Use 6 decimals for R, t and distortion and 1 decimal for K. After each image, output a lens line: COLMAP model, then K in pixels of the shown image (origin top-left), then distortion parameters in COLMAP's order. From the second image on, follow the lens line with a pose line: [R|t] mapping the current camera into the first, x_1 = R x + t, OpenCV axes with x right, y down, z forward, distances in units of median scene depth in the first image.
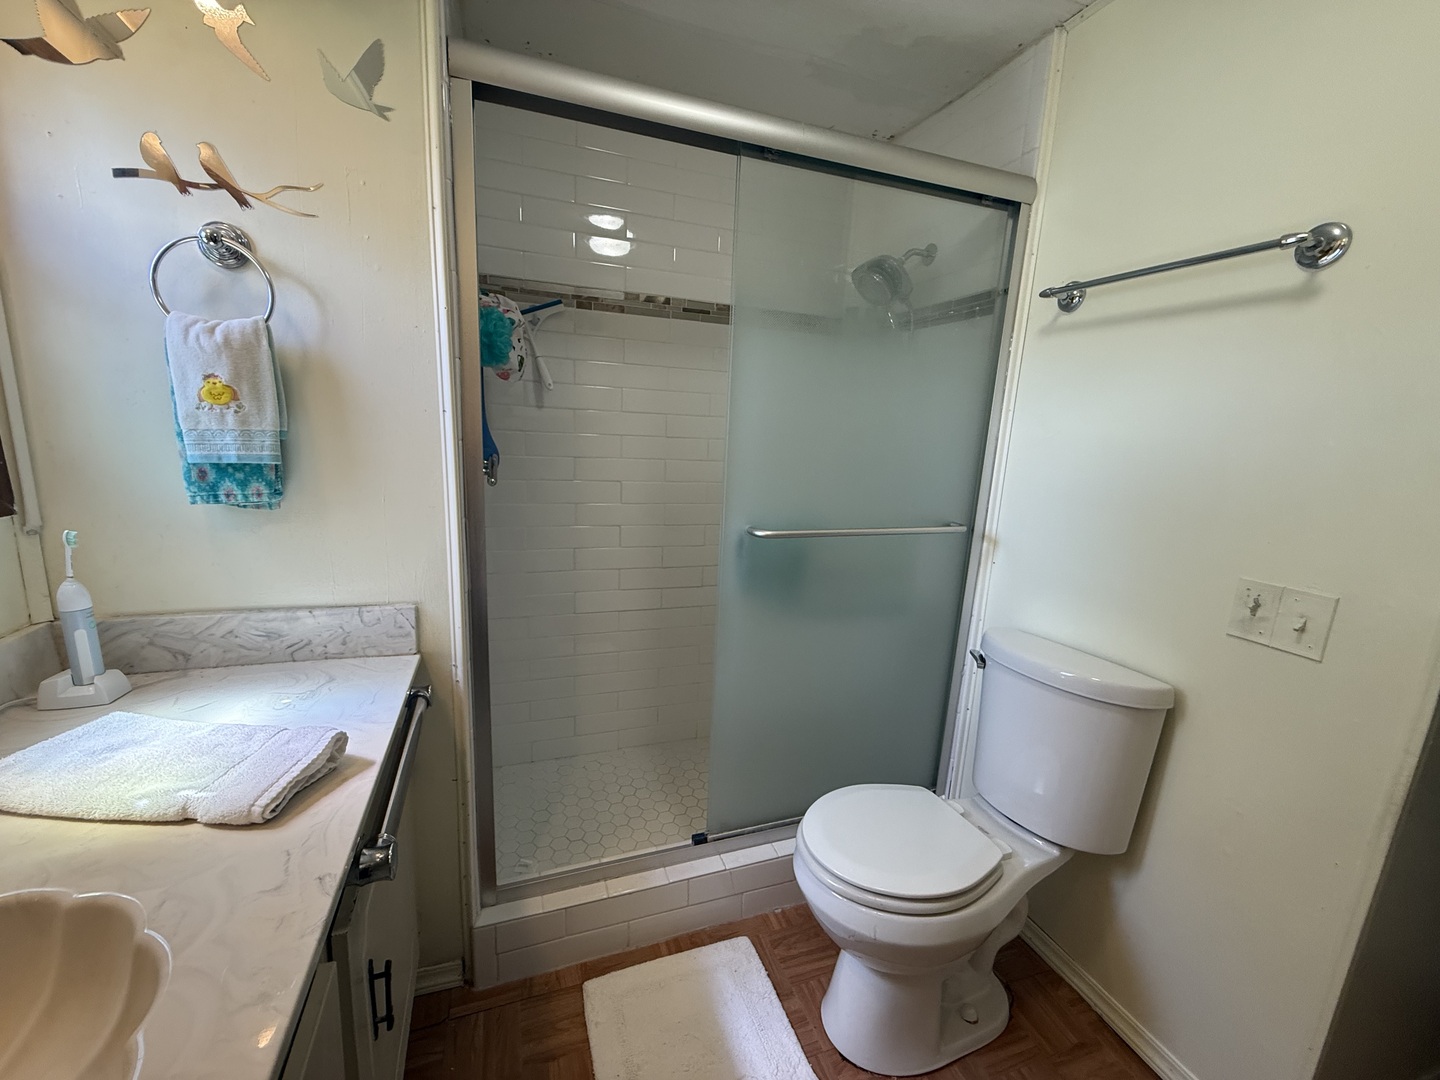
lens RADIAL K [[575.0, 0, 719.4], [0, 575.0, 543.5], [0, 0, 1]] dist [-0.000175, -0.000006]
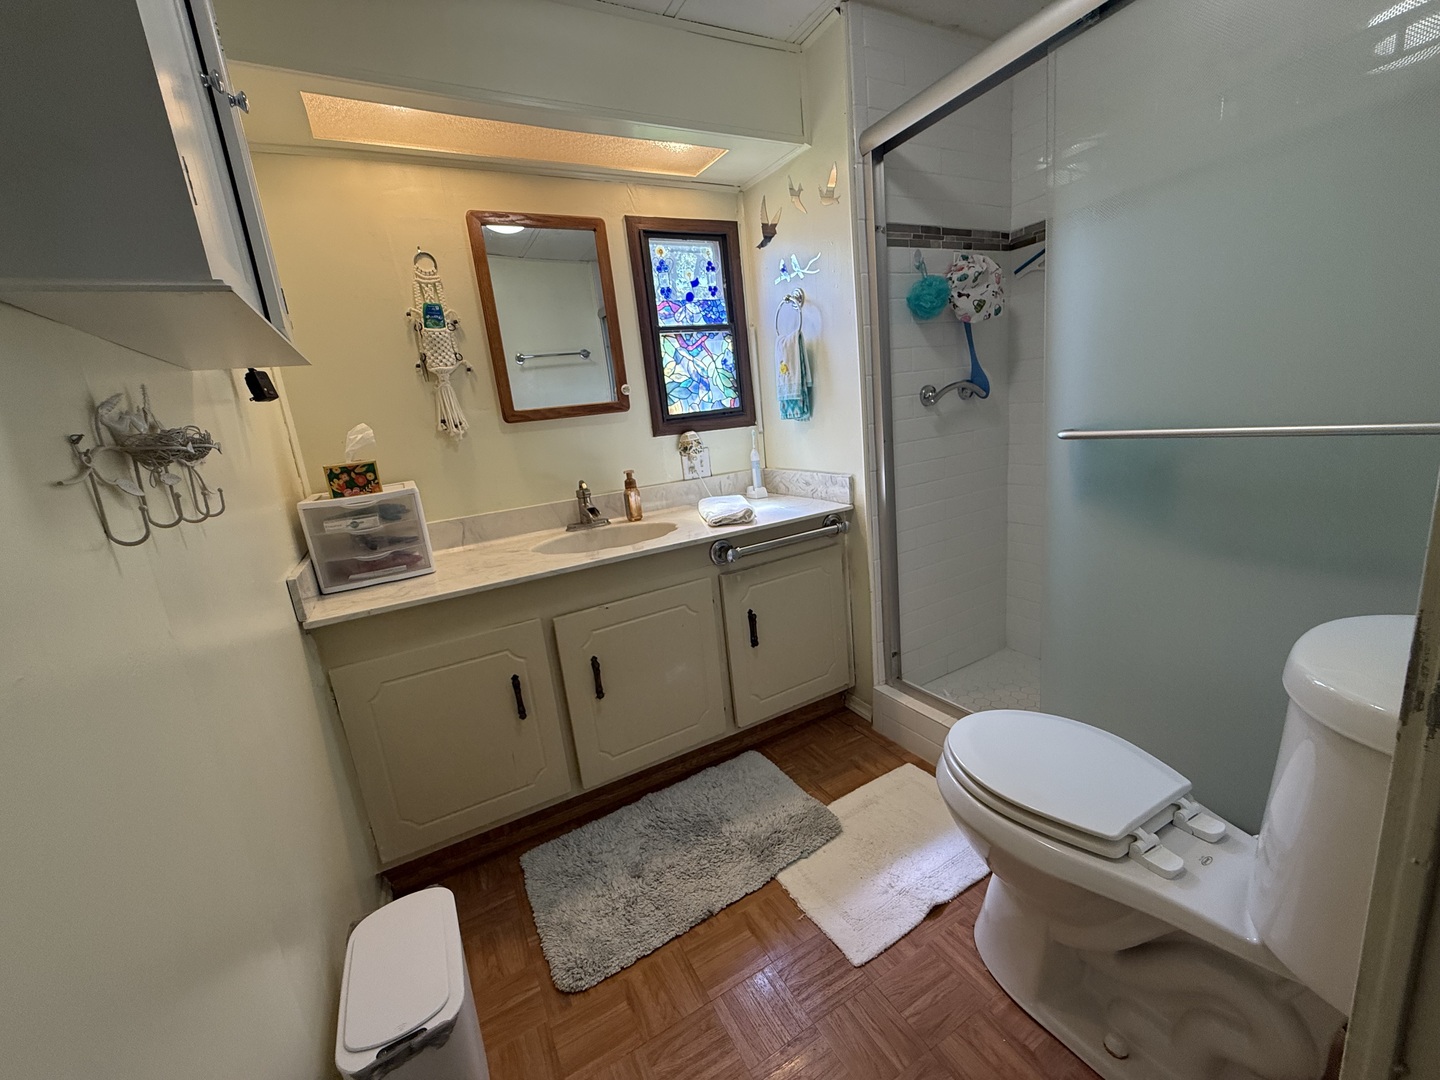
lens RADIAL K [[575.0, 0, 720.2], [0, 575.0, 543.6], [0, 0, 1]] dist [-0.000175, -0.000006]
pose [[0.154645, 0.163323, -0.974377, 1.056070], [-0.088381, 0.984574, 0.151006, 0.074094], [0.984009, 0.062764, 0.166694, 0.305797]]
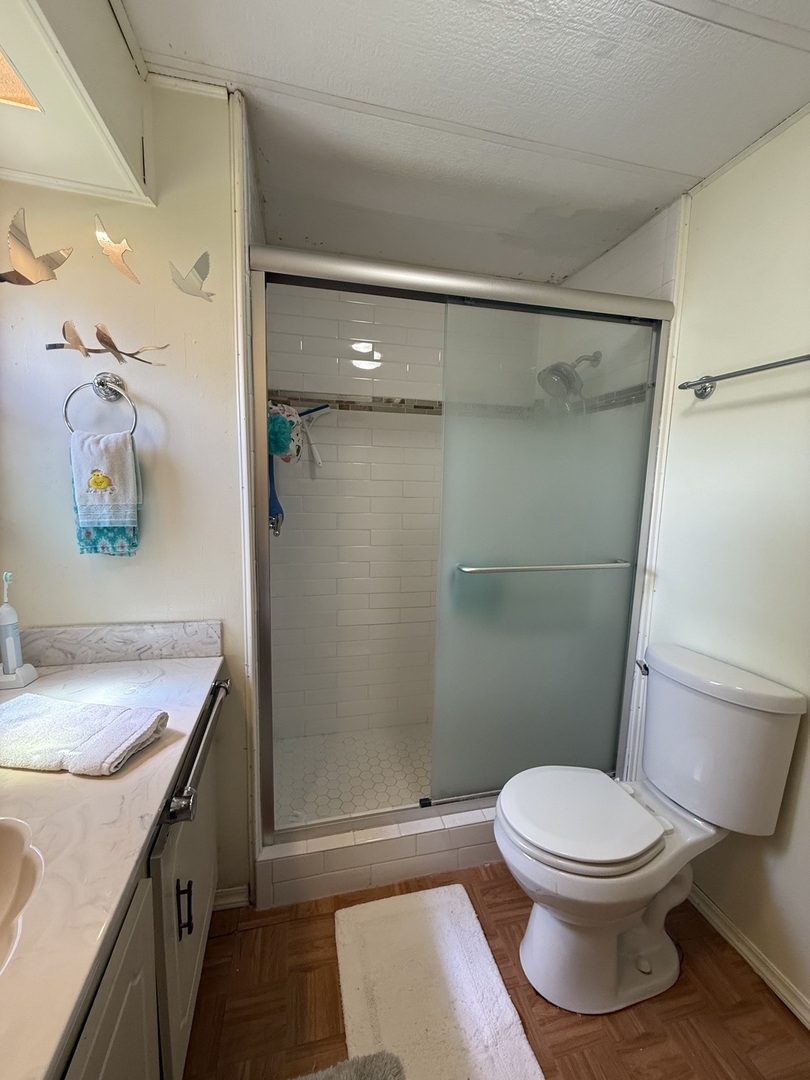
lens RADIAL K [[431.2, 0, 404.3], [0, 431.2, 539.9], [0, 0, 1]] dist [-0.000175, -0.000006]
pose [[0.993683, -0.010039, -0.111777, 0.043699], [0.002102, 0.997481, -0.070900, -0.017444], [0.112207, 0.070217, 0.991201, -0.025797]]
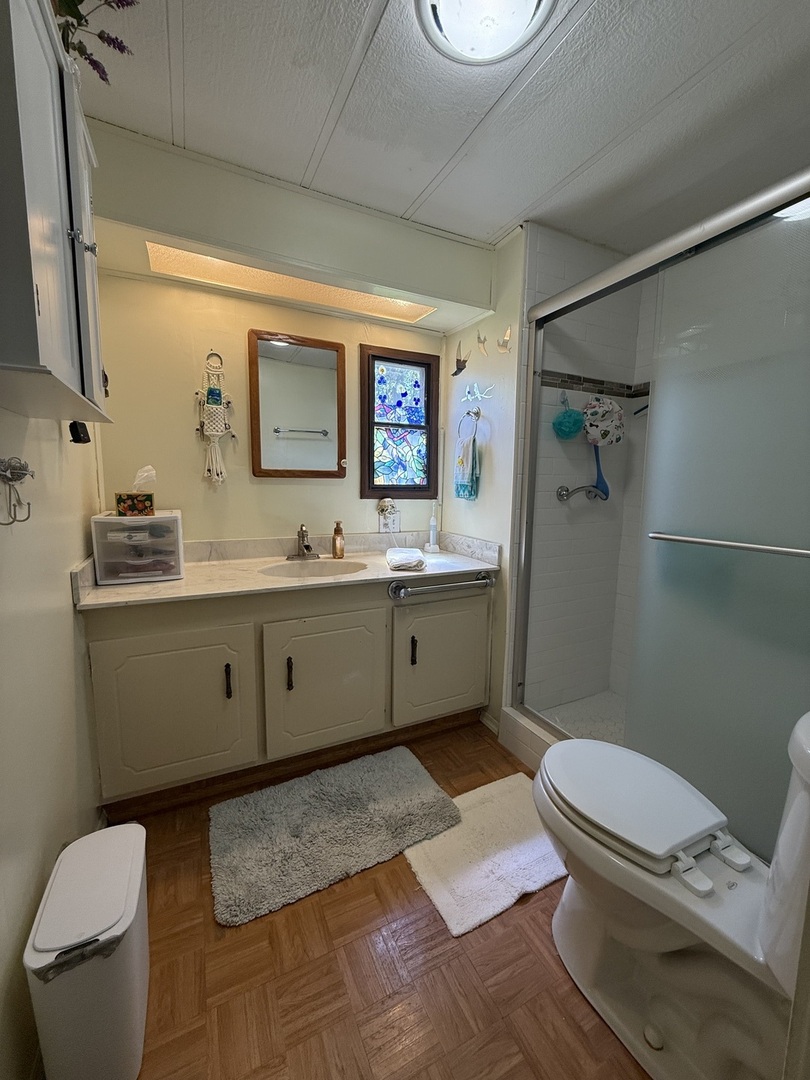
lens RADIAL K [[431.2, 0, 406.7], [0, 431.2, 539.3], [0, 0, 1]] dist [-0.000175, -0.000006]
pose [[0.120100, 0.087014, -0.988941, 1.076058], [-0.206629, 0.976527, 0.060828, 0.051314], [0.971020, 0.197038, 0.135260, 0.356001]]
